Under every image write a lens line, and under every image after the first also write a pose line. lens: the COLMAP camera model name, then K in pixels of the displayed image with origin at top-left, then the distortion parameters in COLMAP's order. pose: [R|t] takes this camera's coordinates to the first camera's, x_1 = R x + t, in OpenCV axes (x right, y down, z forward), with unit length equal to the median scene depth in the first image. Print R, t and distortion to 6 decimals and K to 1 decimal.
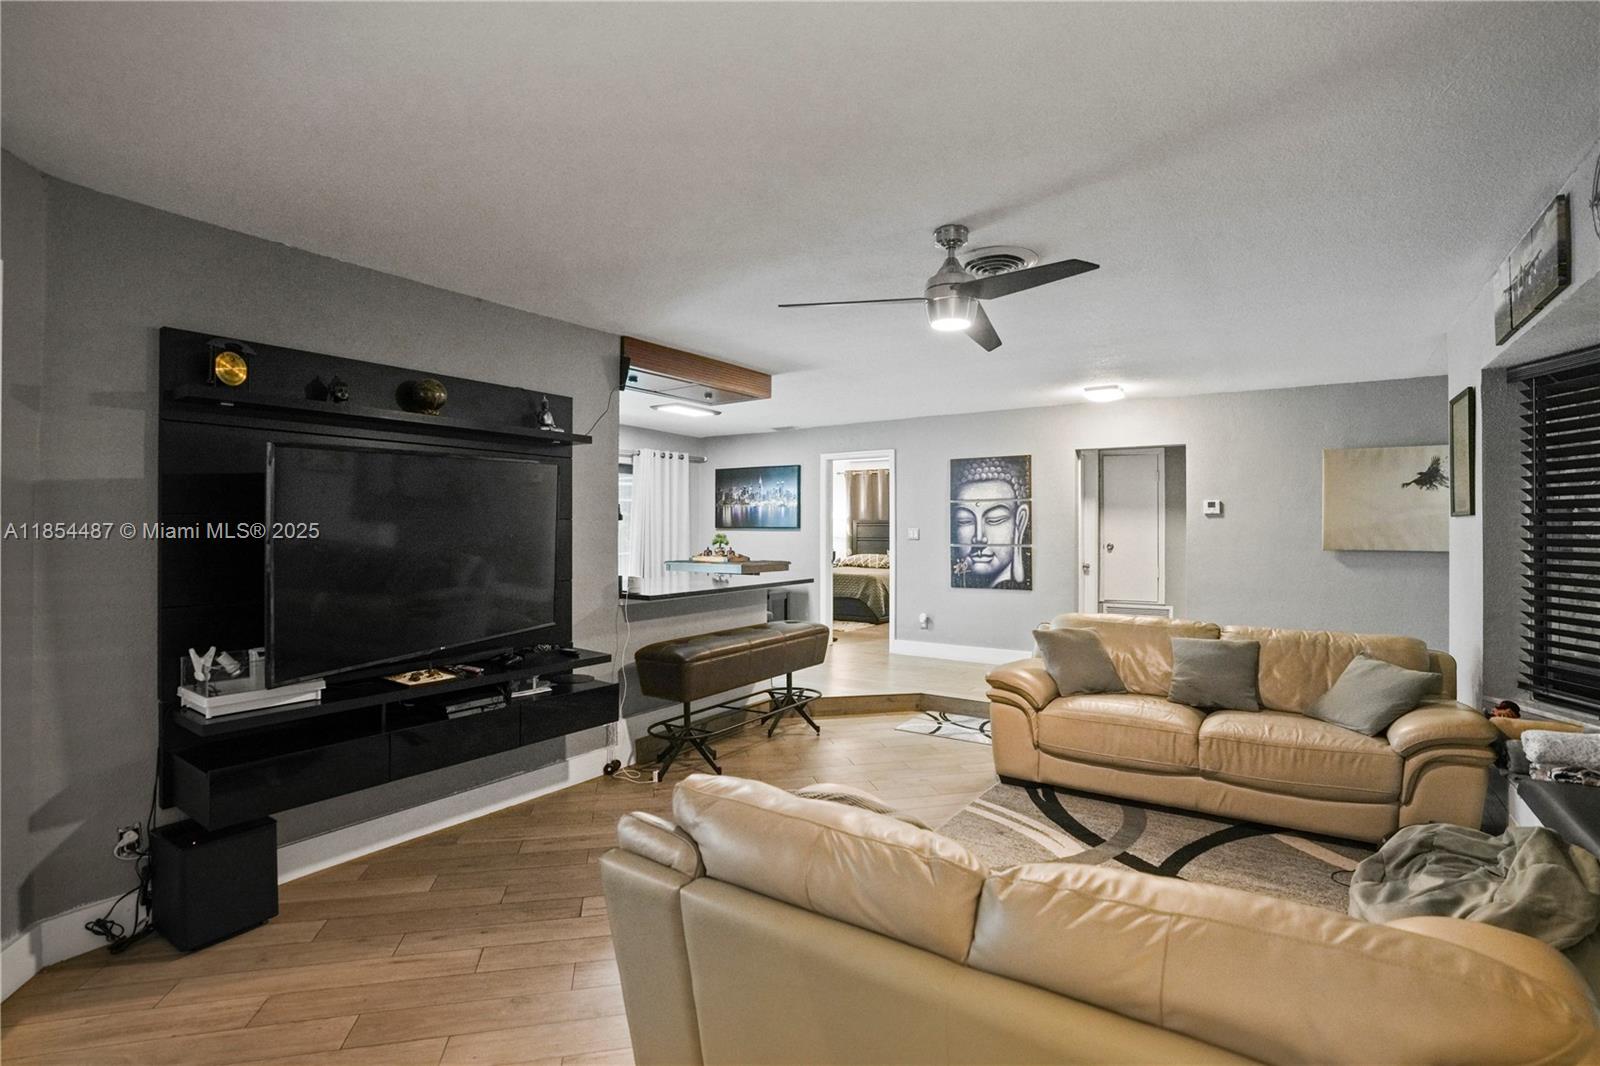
lens RADIAL K [[753.3, 0, 807.3], [0, 753.3, 508.7], [0, 0, 1]] dist [-0.068998, 0.027544]
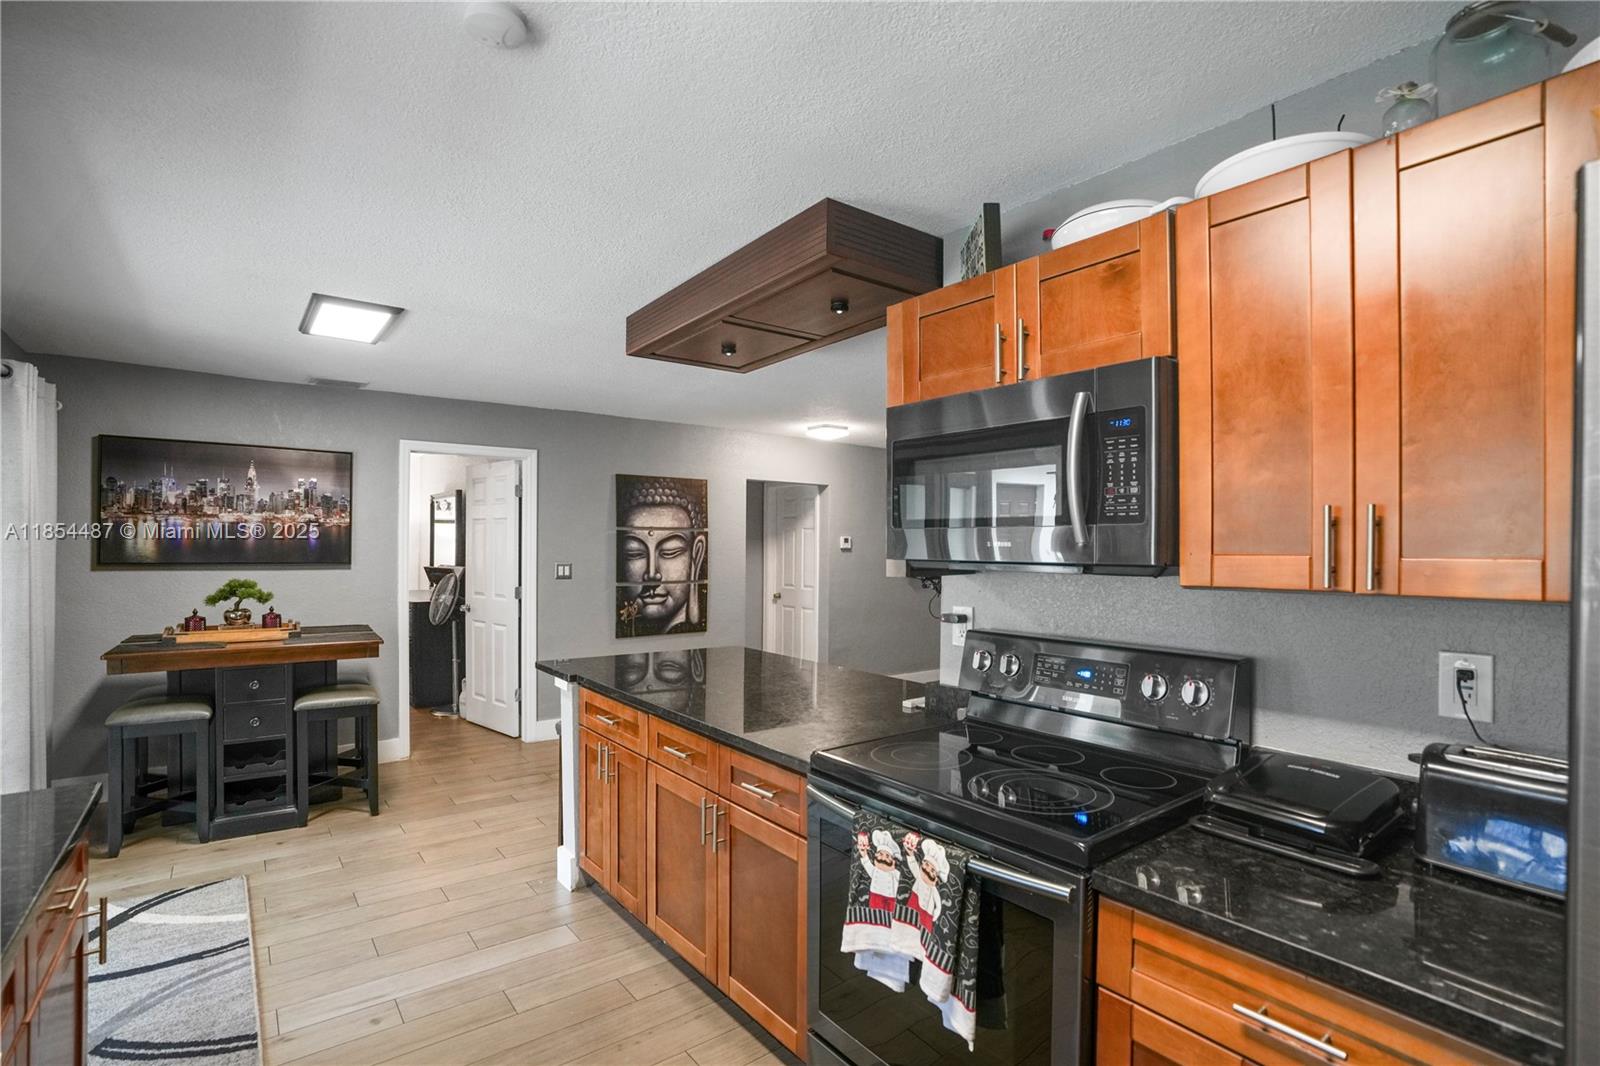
lens RADIAL K [[763.5, 0, 800.0], [0, 763.5, 533.0], [0, 0, 1]] dist [-0.039879, -0.000113]
pose [[0.319326, 0.016101, 0.947508, -0.521617], [-0.034199, 0.999400, -0.005457, -0.007178], [-0.947028, -0.030661, 0.319685, 0.595680]]
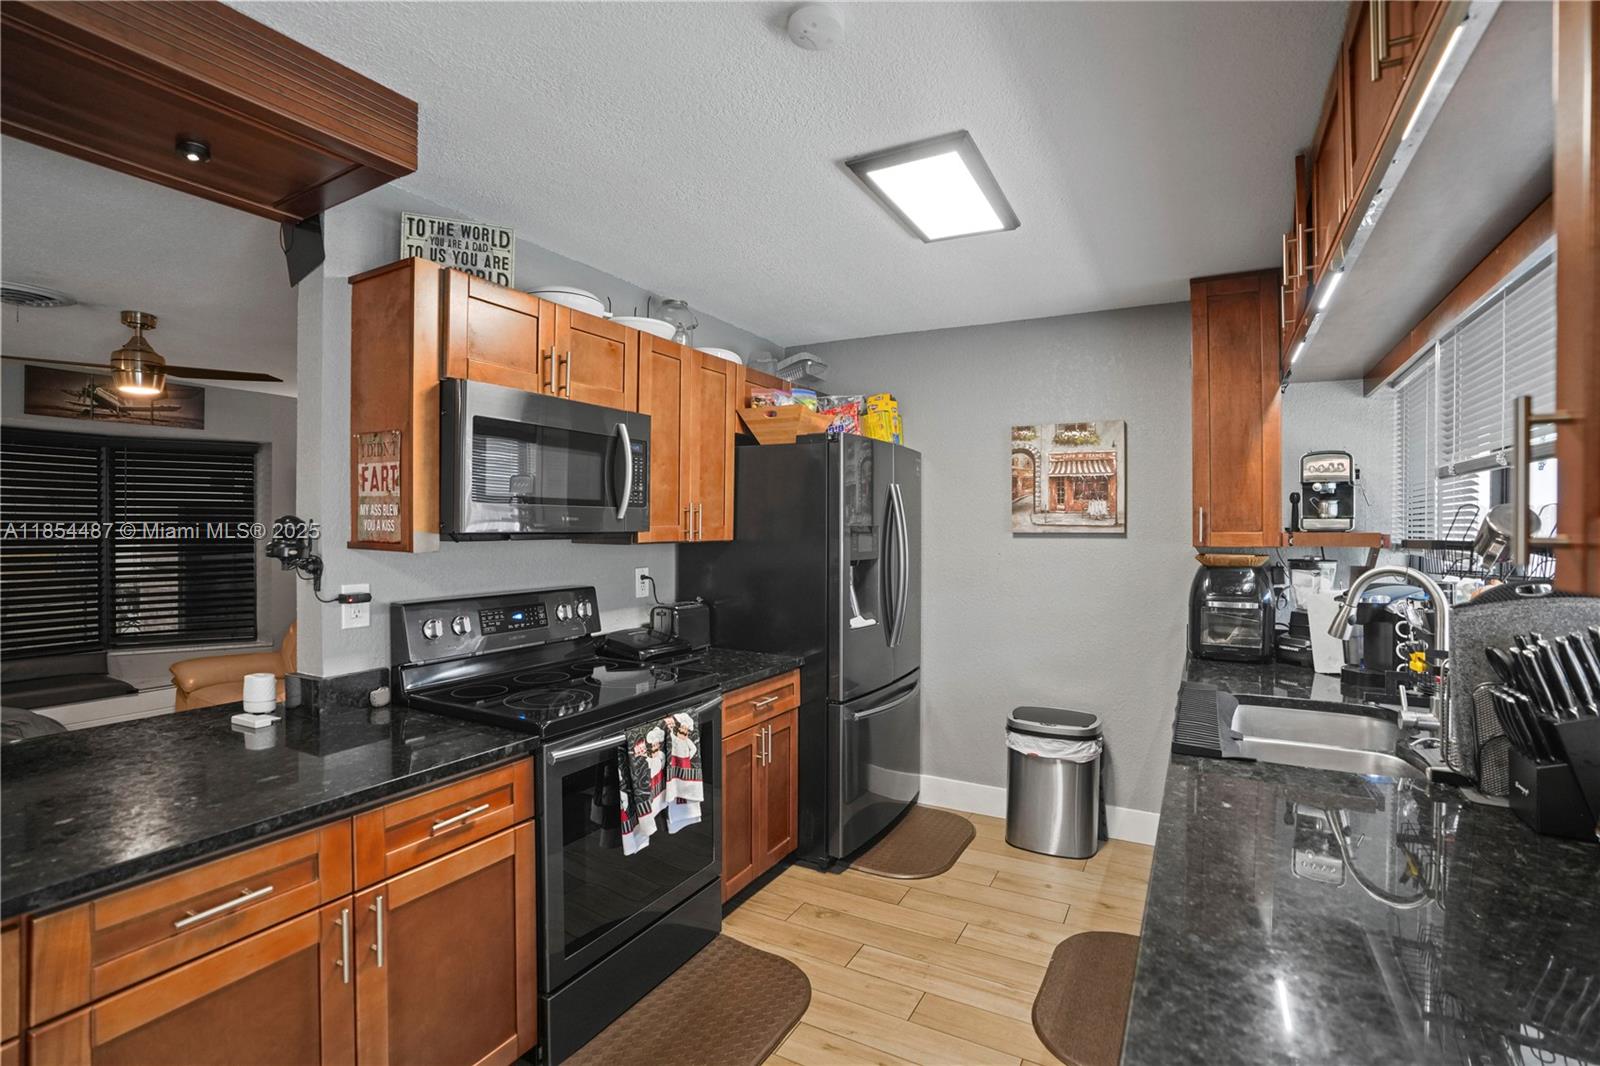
lens RADIAL K [[736.7, 0, 800.5], [0, 736.7, 536.4], [0, 0, 1]] dist [-0.064956, 0.023016]
pose [[-0.996213, -0.007382, -0.086627, -0.334851], [-0.006244, 0.999891, -0.013402, 0.004134], [0.086717, -0.012810, -0.996151, 0.939263]]
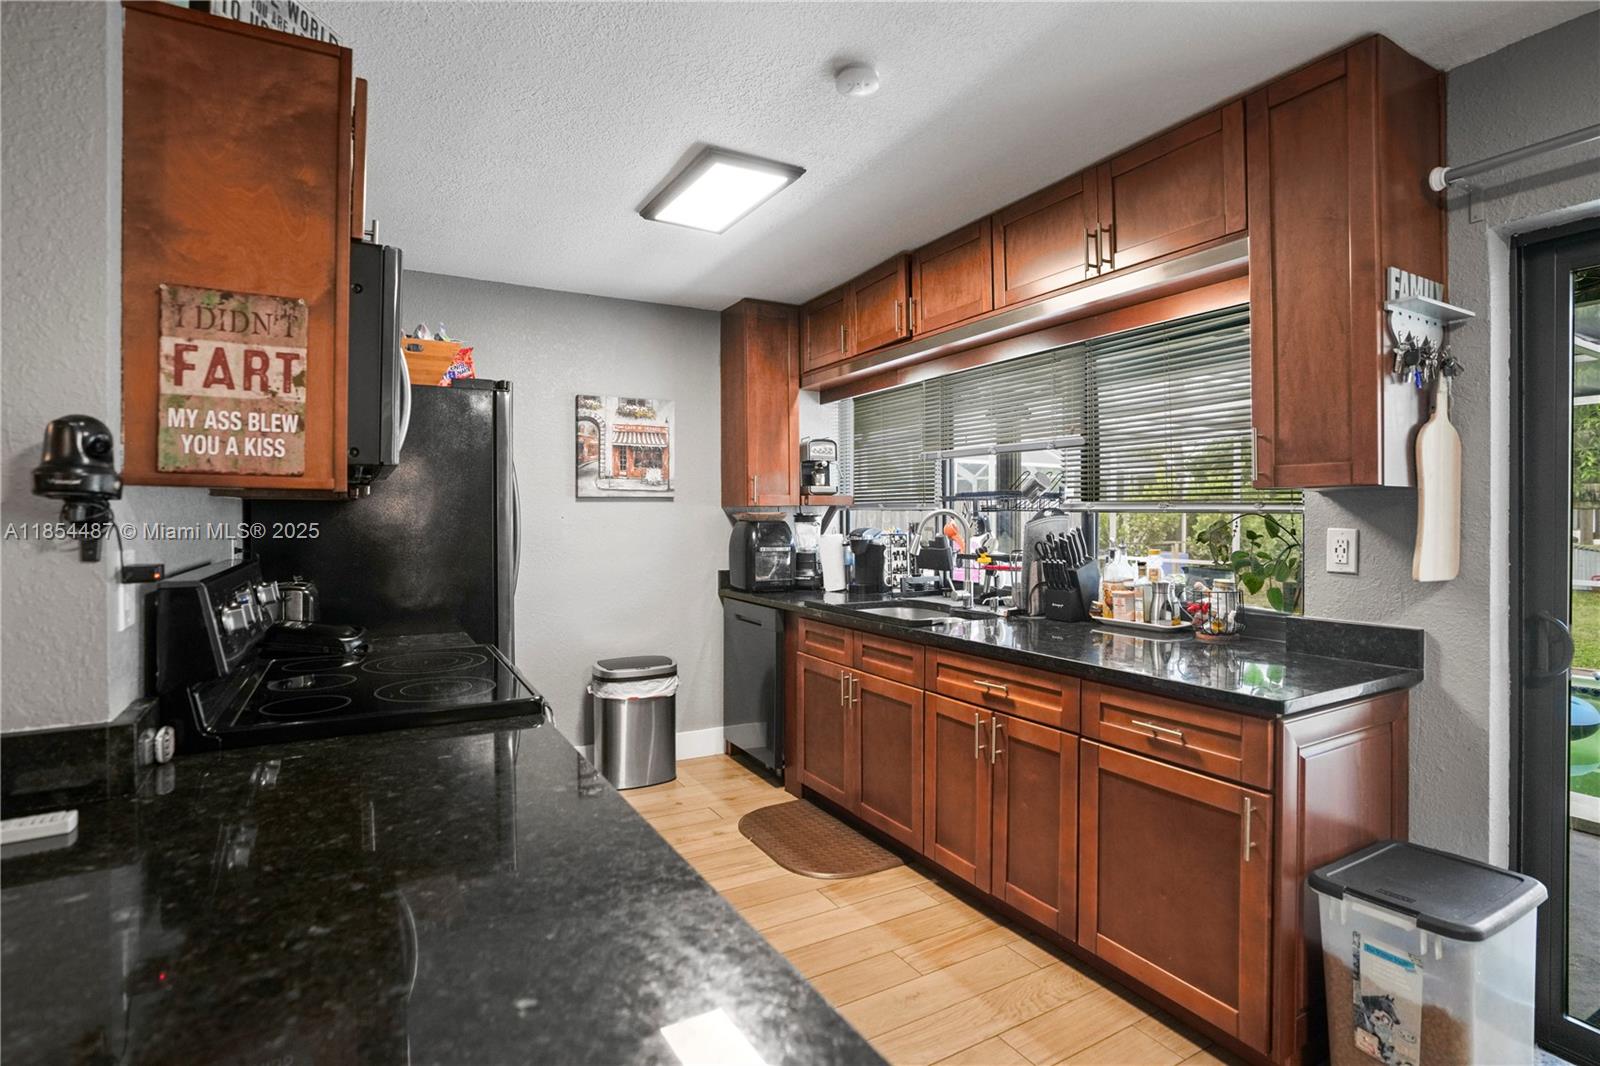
lens RADIAL K [[789.2, 0, 809.9], [0, 789.2, 517.9], [0, 0, 1]] dist [-0.030152, 0.001107]
pose [[-0.446741, 0.001713, -0.894662, -0.094670], [0.025055, 0.999630, -0.010597, 0.019134], [0.894312, -0.027150, -0.446619, 0.848138]]
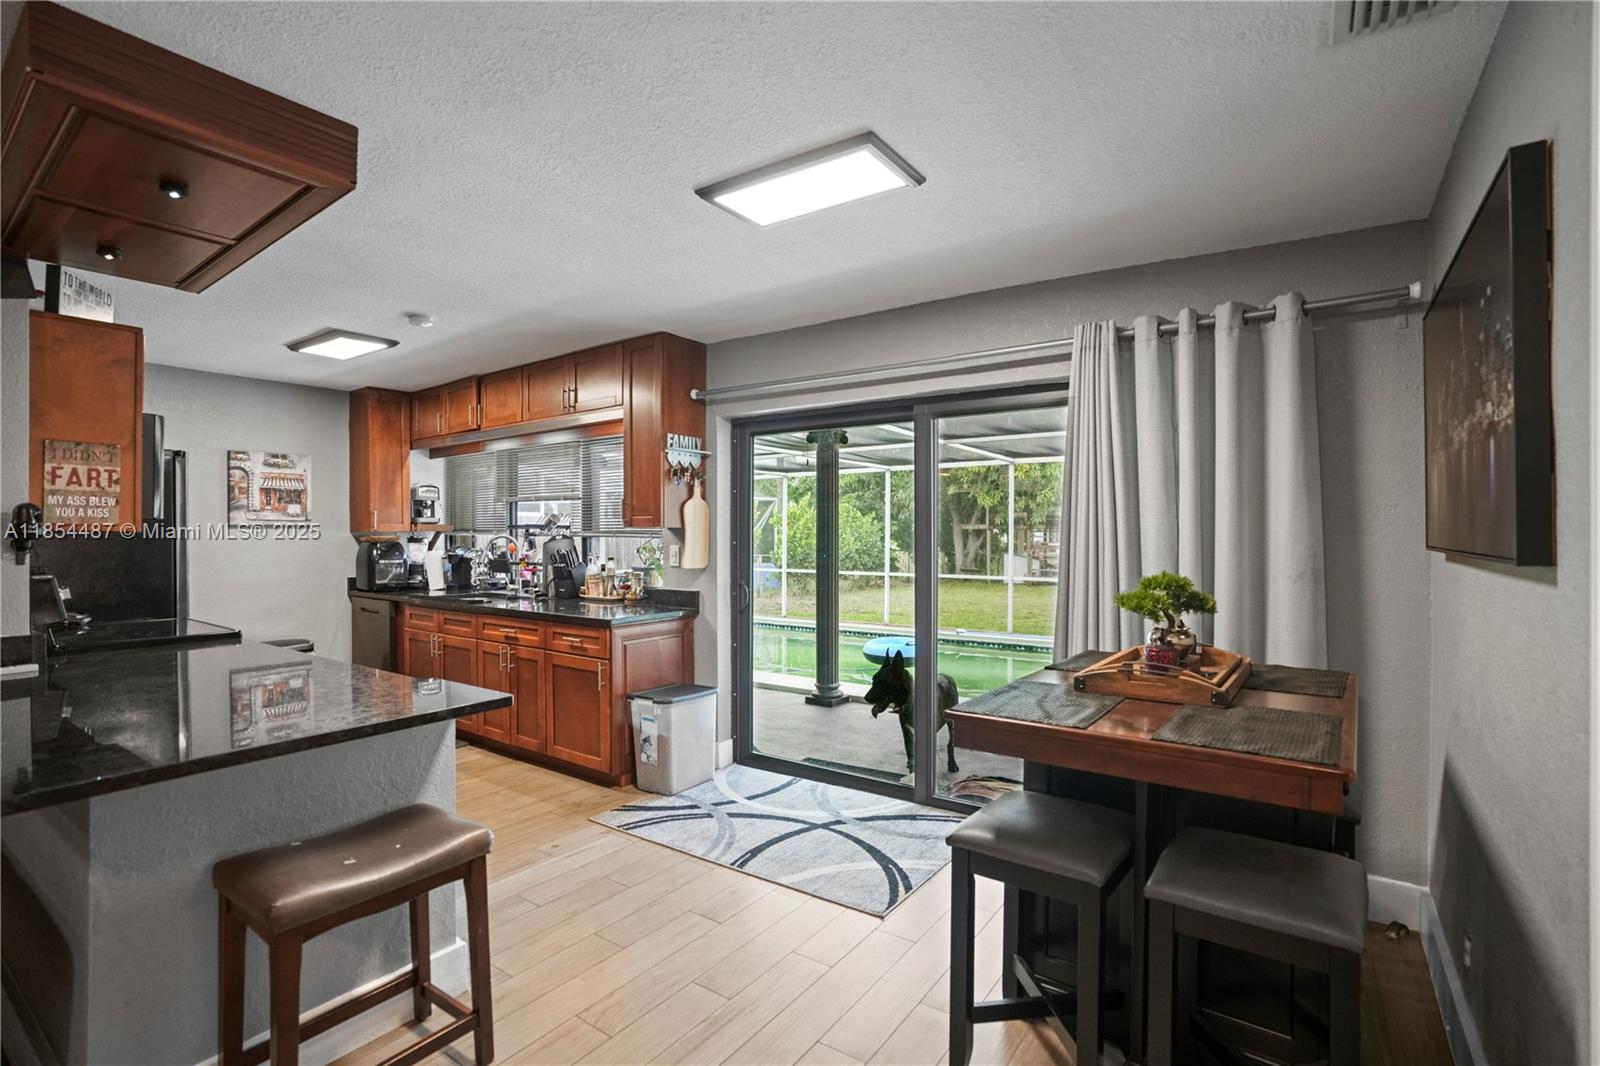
lens RADIAL K [[736.7, 0, 800.5], [0, 736.7, 536.4], [0, 0, 1]] dist [-0.064956, 0.023016]
pose [[-0.031790, 0.003518, -0.999488, 0.152682], [0.028734, 0.999584, 0.002604, 0.019047], [0.999081, -0.028637, -0.031878, 1.026022]]
